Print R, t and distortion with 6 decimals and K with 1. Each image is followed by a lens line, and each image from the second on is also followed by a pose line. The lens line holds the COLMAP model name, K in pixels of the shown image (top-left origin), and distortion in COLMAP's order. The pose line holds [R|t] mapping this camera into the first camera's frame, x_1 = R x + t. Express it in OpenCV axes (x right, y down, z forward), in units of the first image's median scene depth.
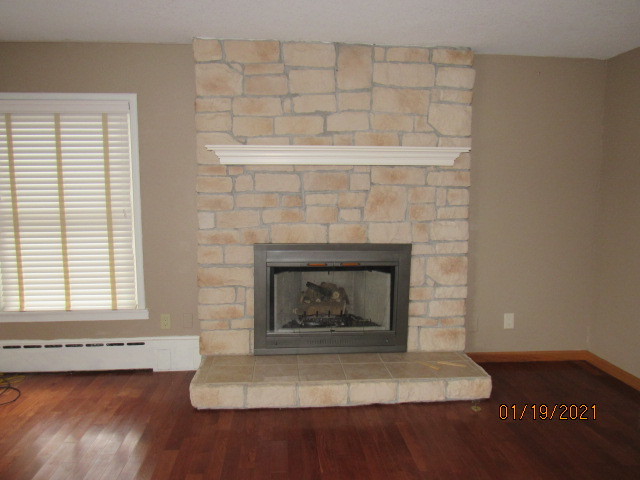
lens RADIAL K [[460.0, 0, 320.0], [0, 460.0, 240.0], [0, 0, 1]] dist [-0.031925, 0.006399]
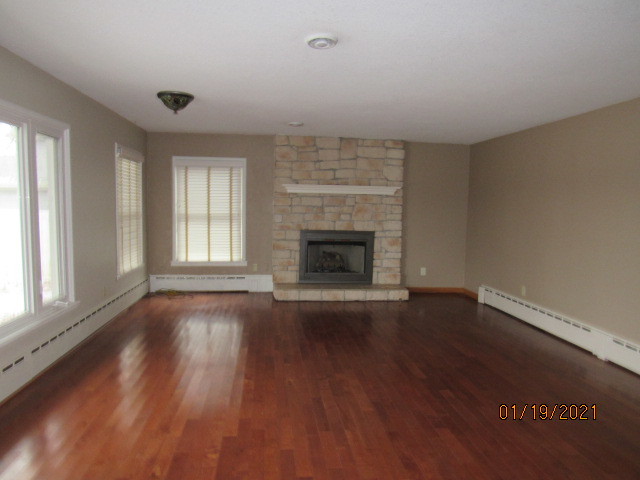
lens RADIAL K [[460.0, 0, 320.0], [0, 460.0, 240.0], [0, 0, 1]] dist [-0.031925, 0.006399]
pose [[0.999420, 0.014755, 0.030705, -0.115906], [-0.013958, 0.999564, -0.026023, 0.108084], [-0.031075, 0.025579, 0.999190, -1.114707]]
